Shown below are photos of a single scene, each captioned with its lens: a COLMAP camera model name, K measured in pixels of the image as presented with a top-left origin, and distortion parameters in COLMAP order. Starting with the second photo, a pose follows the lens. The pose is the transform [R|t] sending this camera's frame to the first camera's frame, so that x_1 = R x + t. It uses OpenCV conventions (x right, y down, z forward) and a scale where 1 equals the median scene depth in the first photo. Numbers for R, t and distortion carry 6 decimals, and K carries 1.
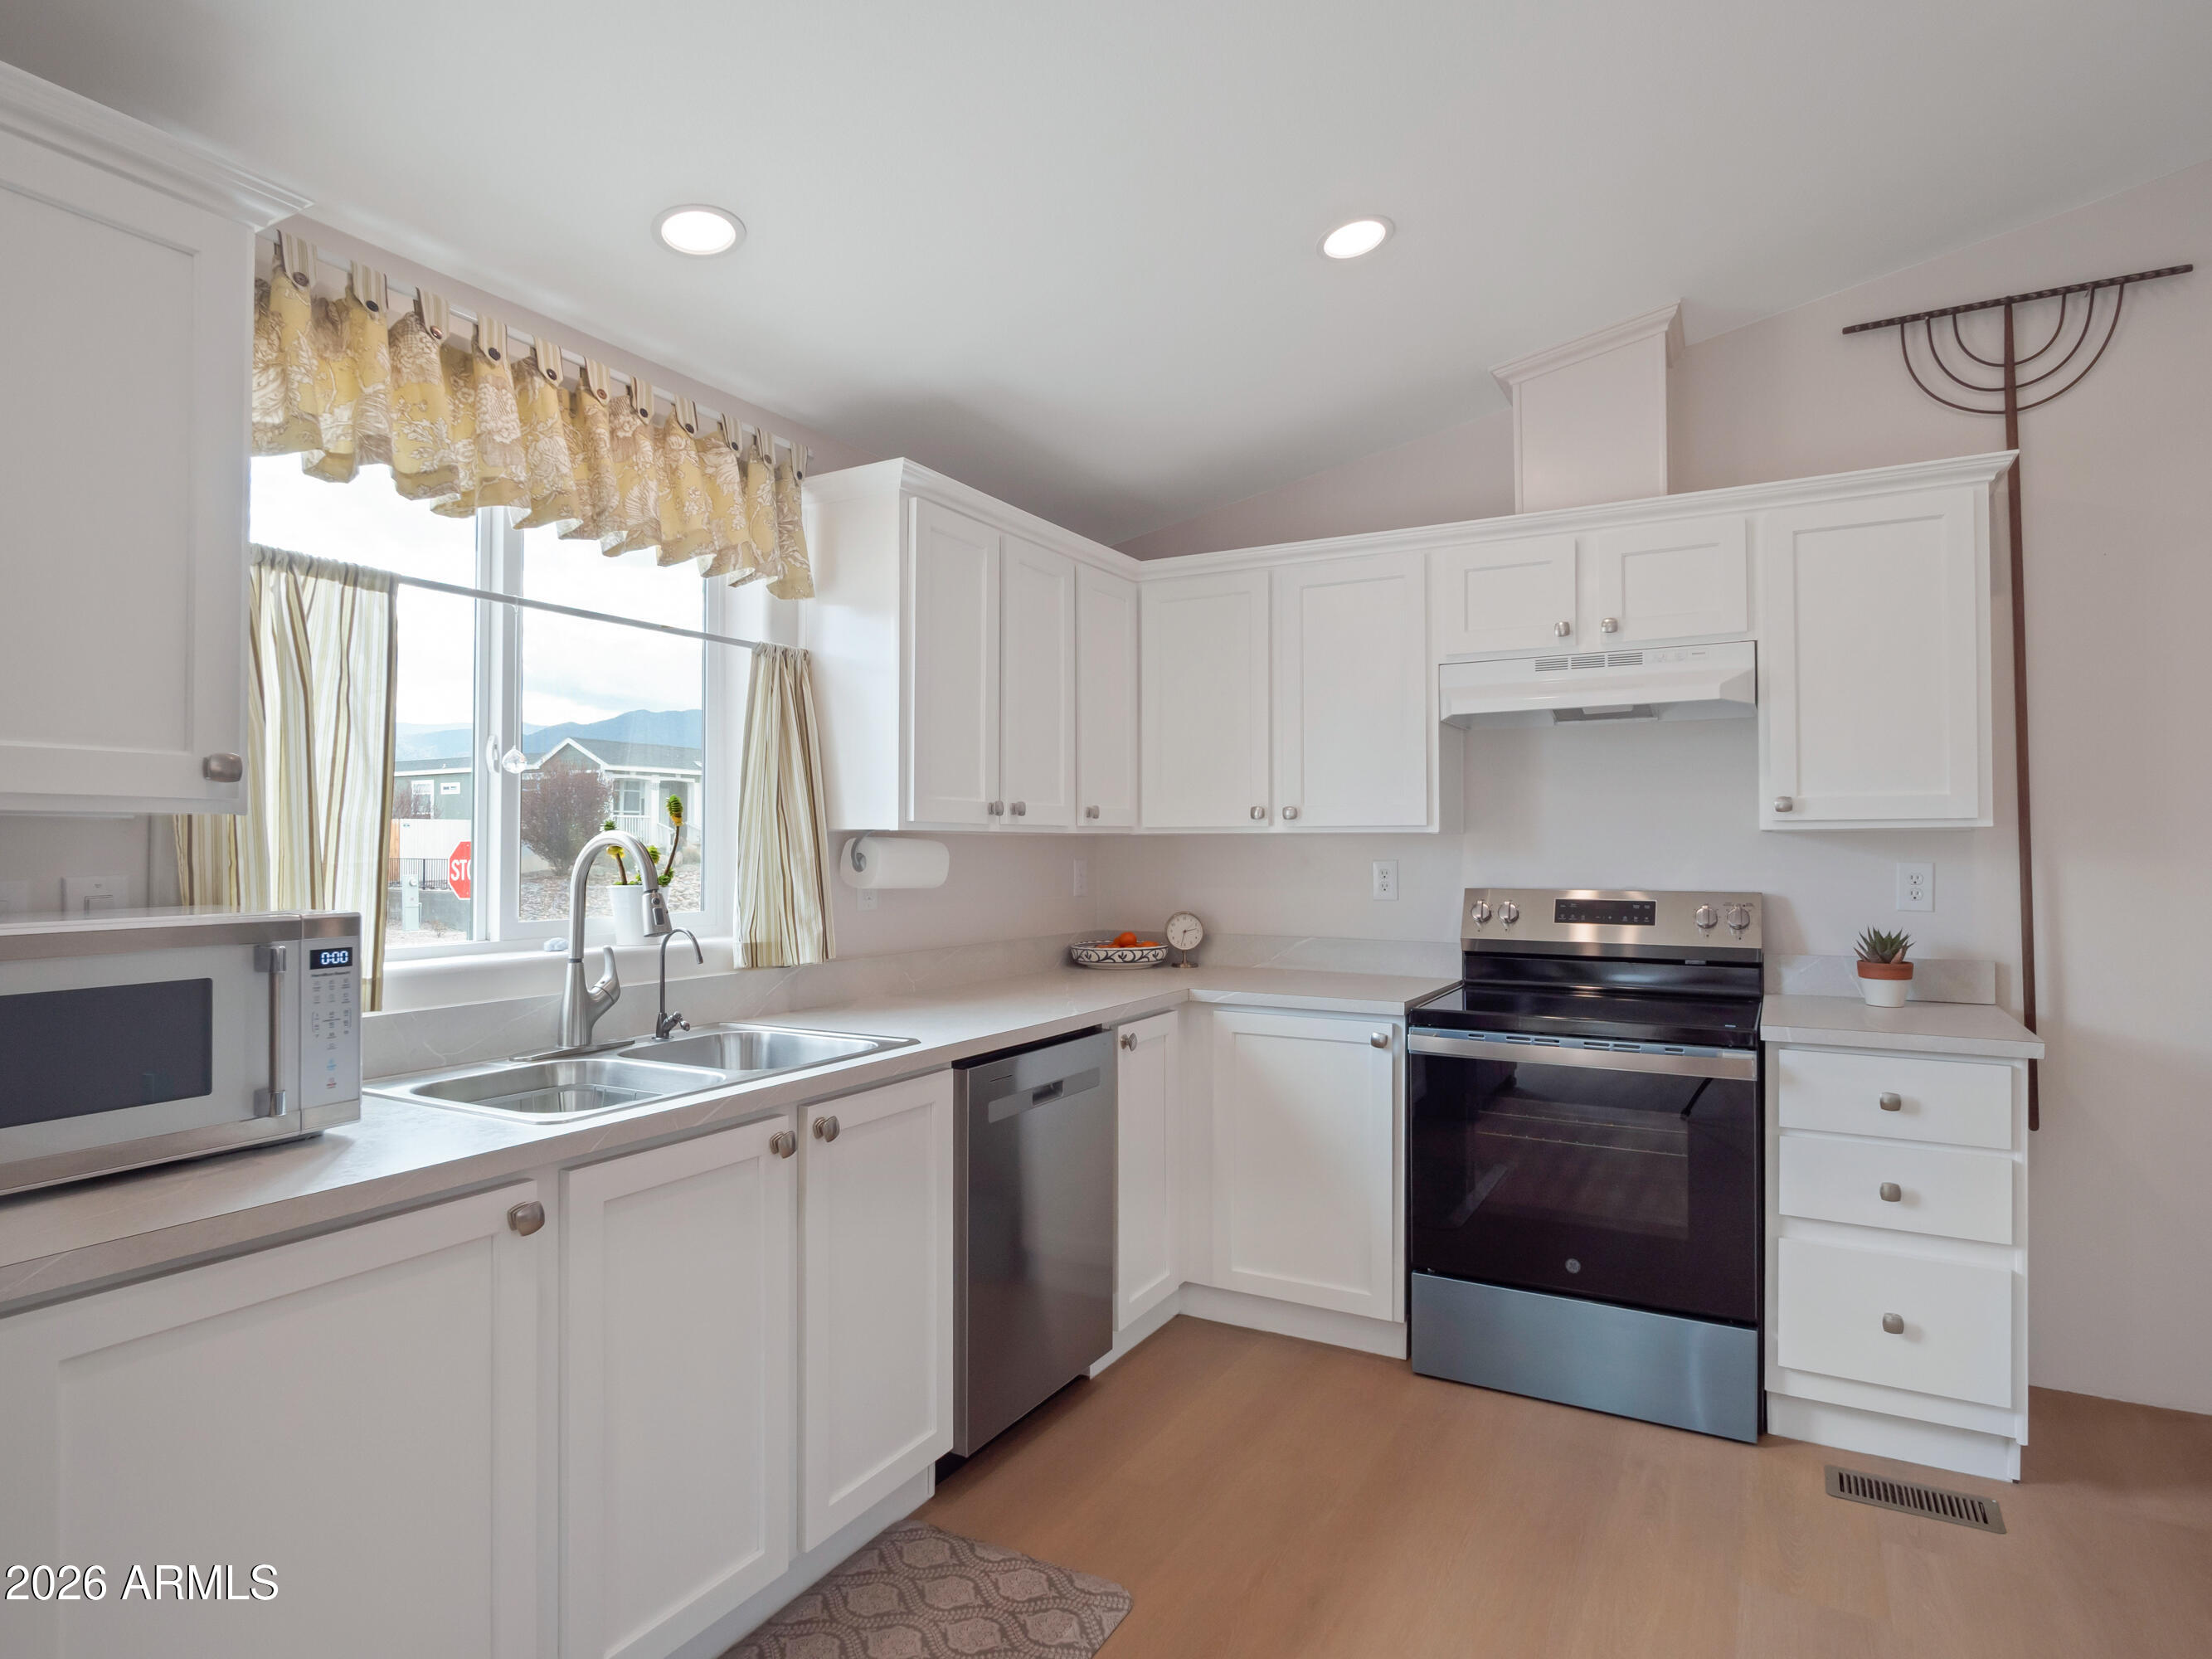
lens RADIAL K [[1219.6, 0, 1117.5], [0, 1219.6, 830.2], [0, 0, 1]] dist [-0.017734, 0.002622]
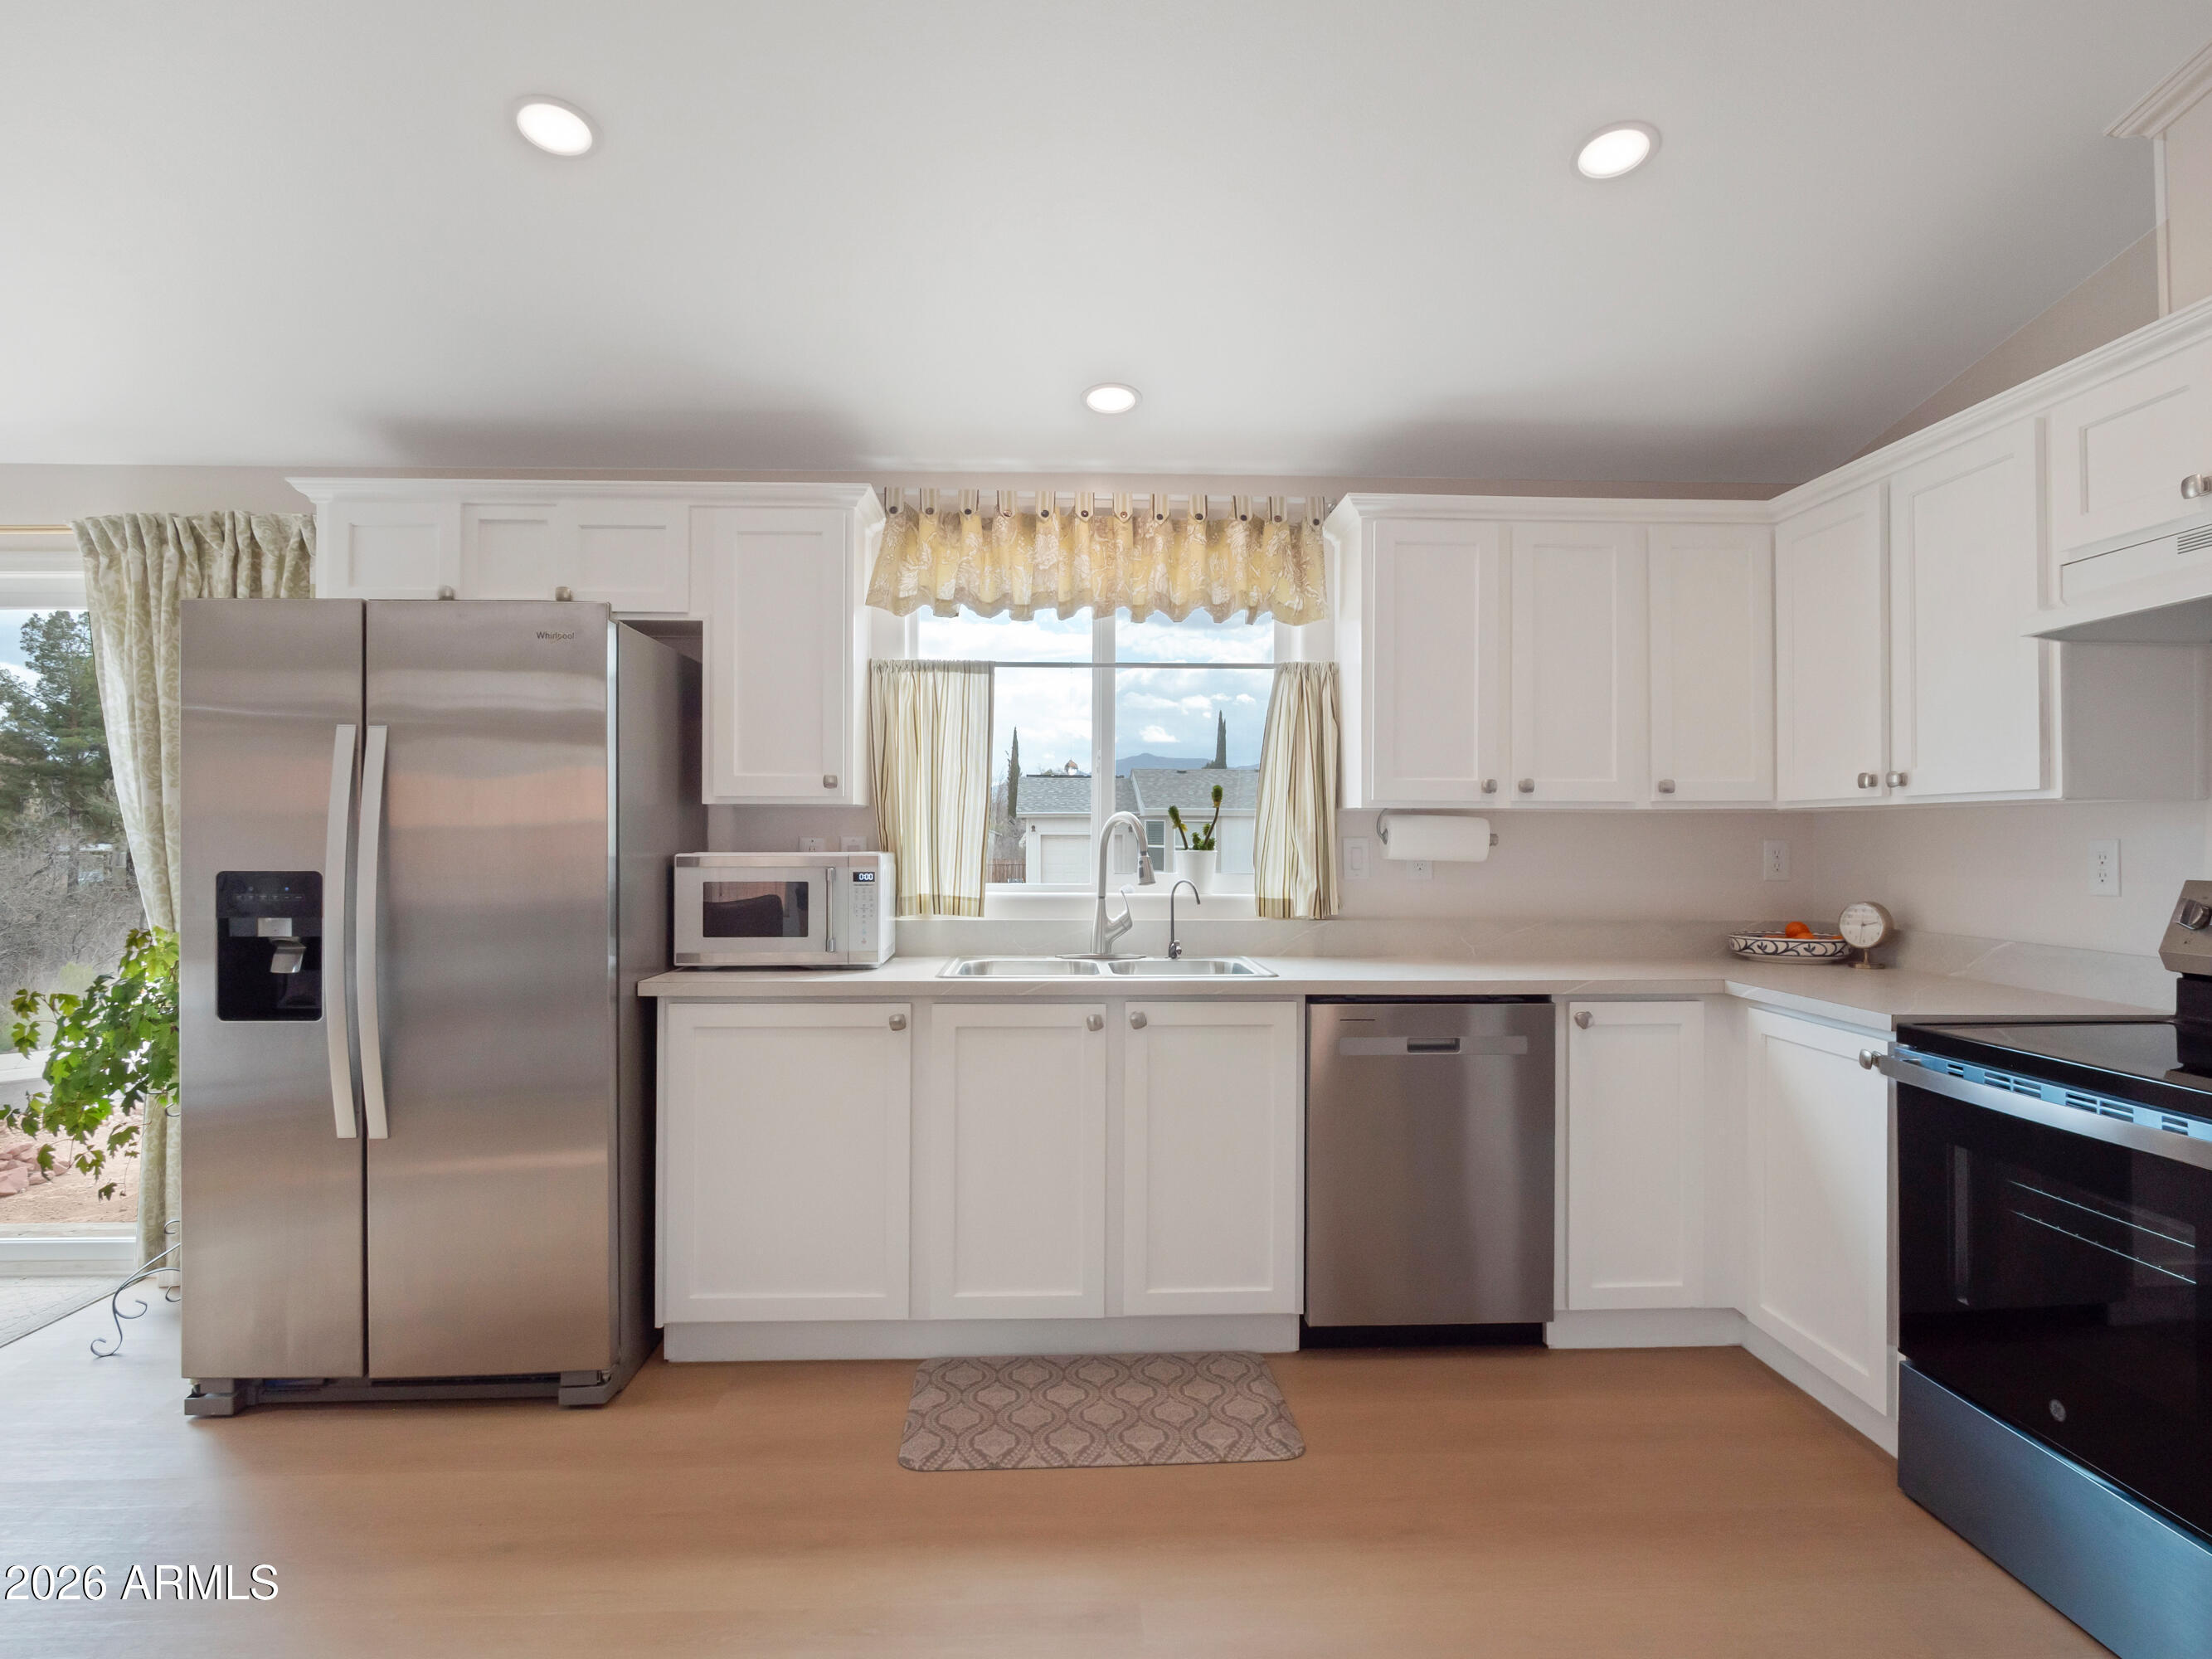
lens RADIAL K [[1244.8, 0, 1118.7], [0, 1244.8, 828.8], [0, 0, 1]] dist [-0.015821, 0.003952]
pose [[0.524444, -0.005459, -0.851428, 0.717818], [0.008422, 0.999964, -0.001224, 0.019508], [0.851403, -0.006529, 0.524471, 0.170841]]
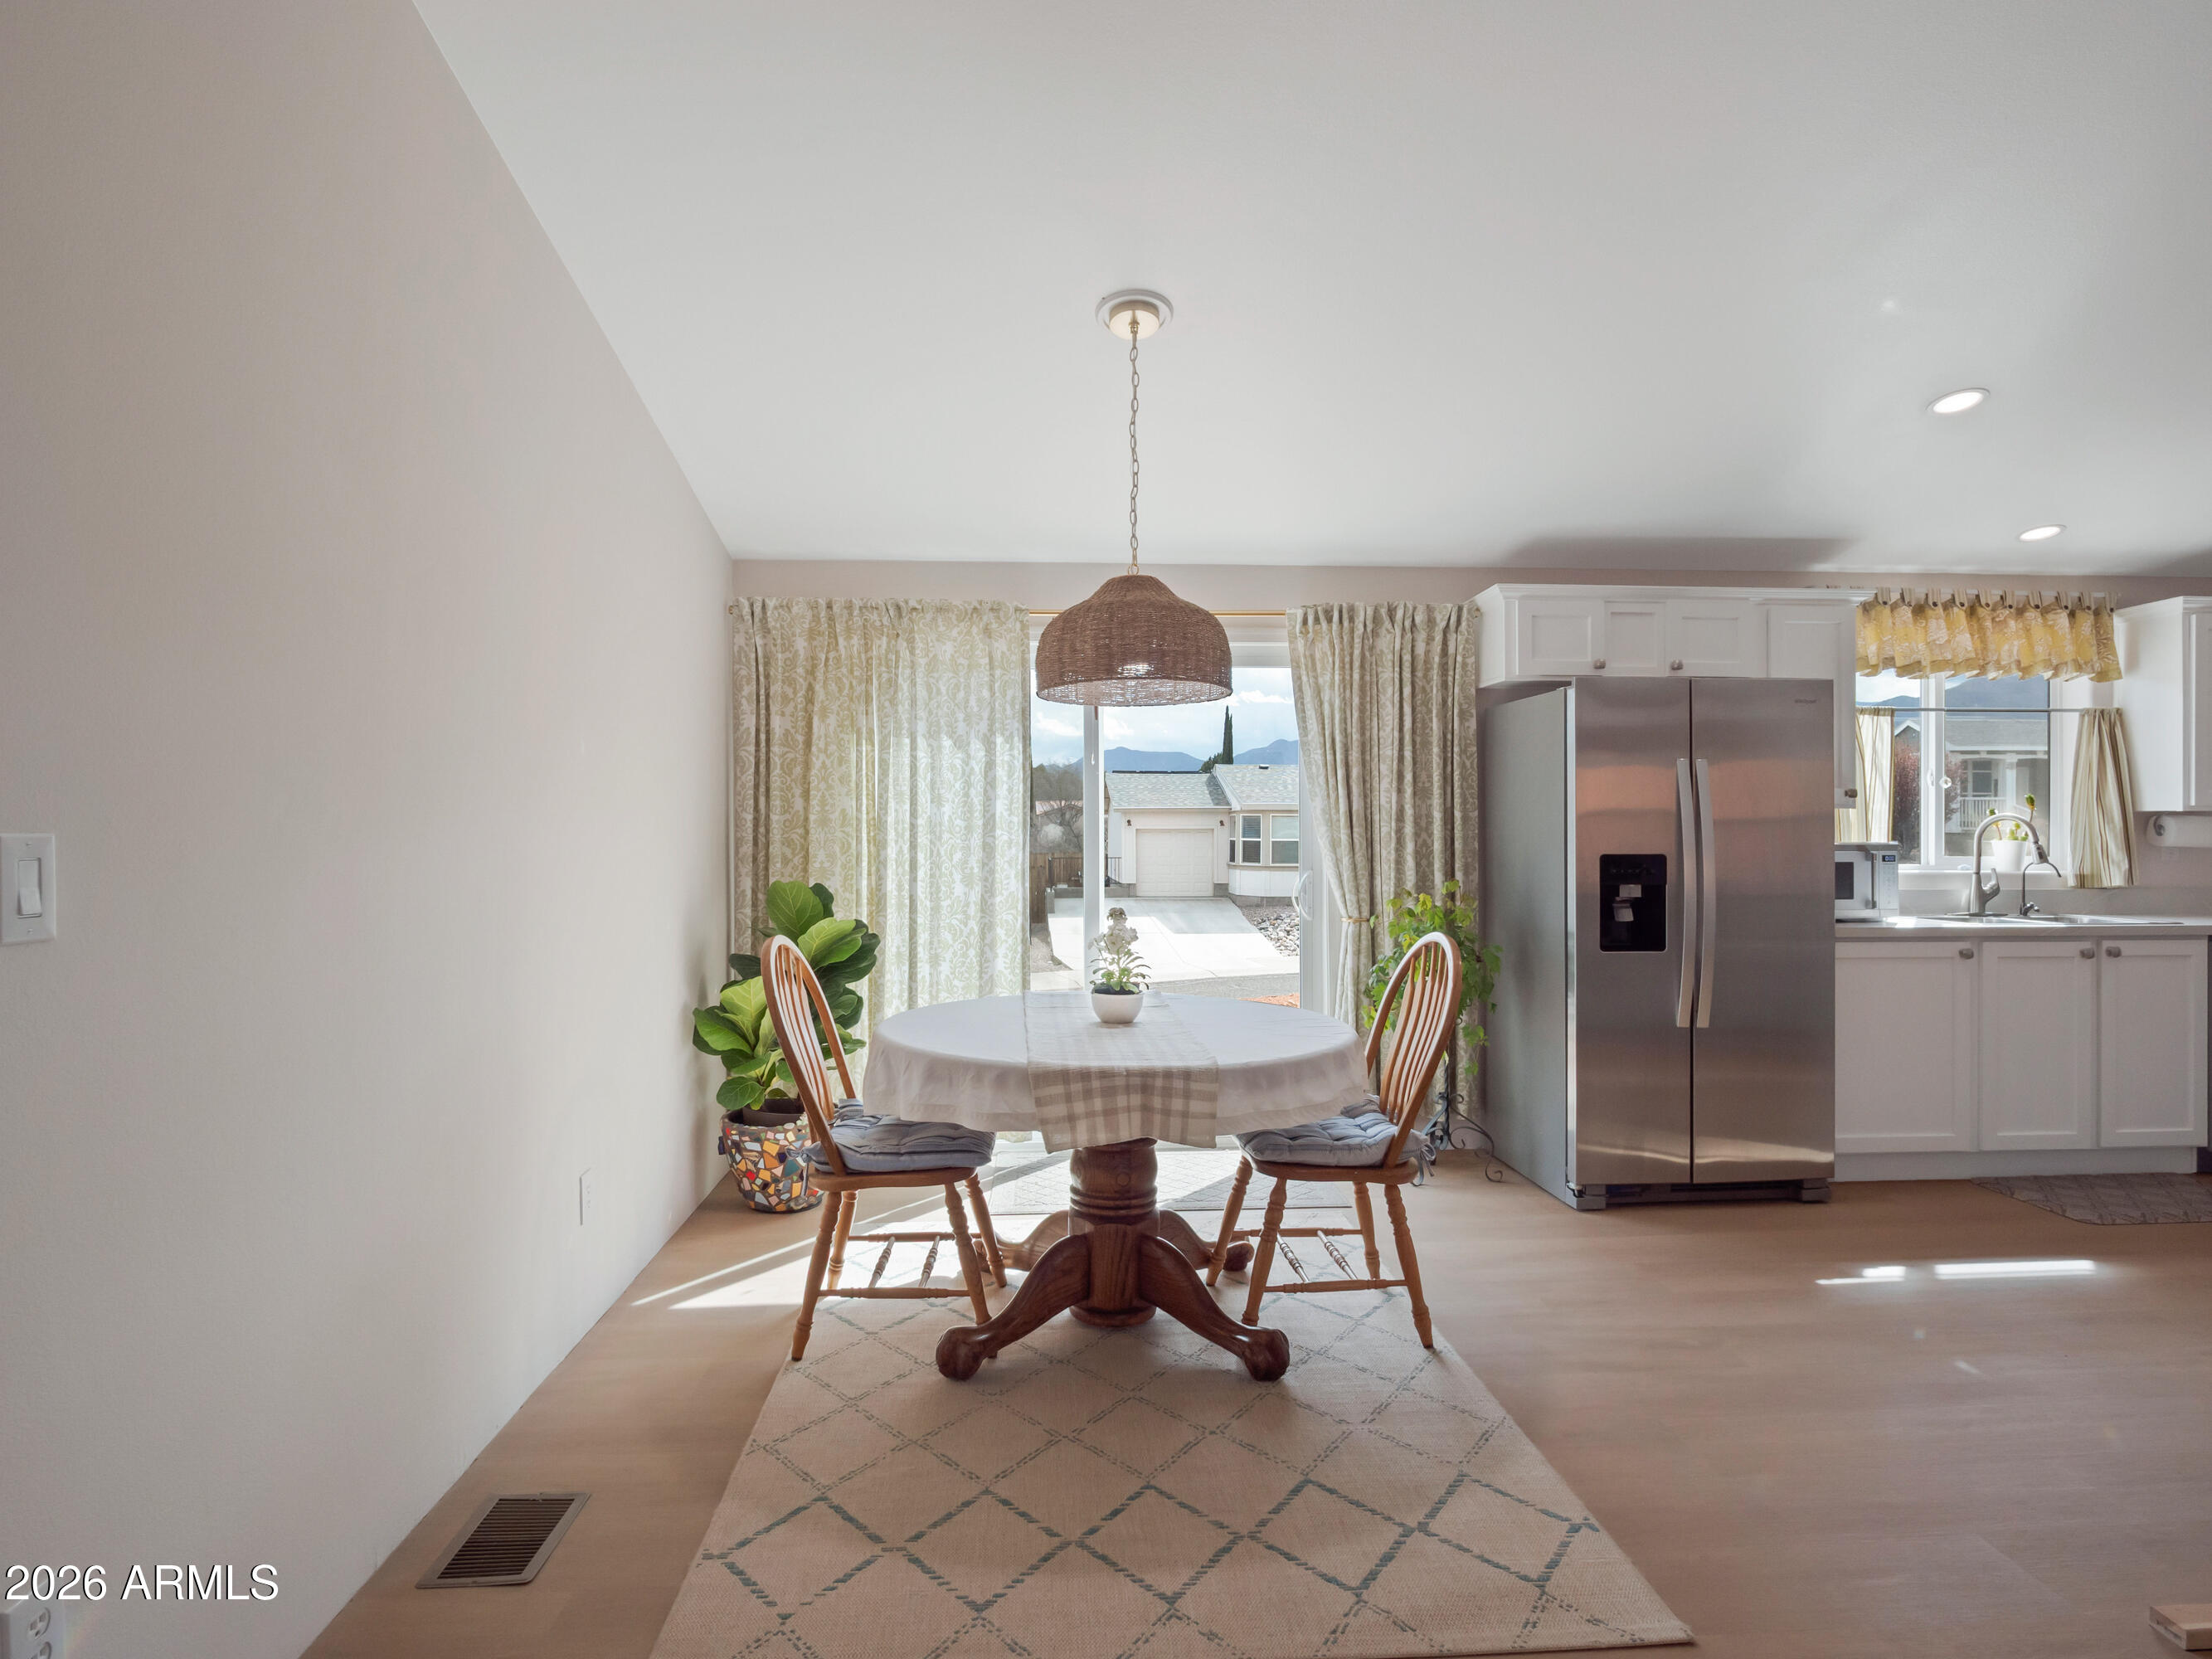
lens RADIAL K [[1252.5, 0, 1091.5], [0, 1252.5, 831.8], [0, 0, 1]] dist [-0.015352, 0.003900]
pose [[0.540390, -0.000676, -0.841415, 0.458961], [0.010912, 0.999921, 0.006205, 0.001942], [0.841344, -0.012535, 0.540354, -1.234674]]
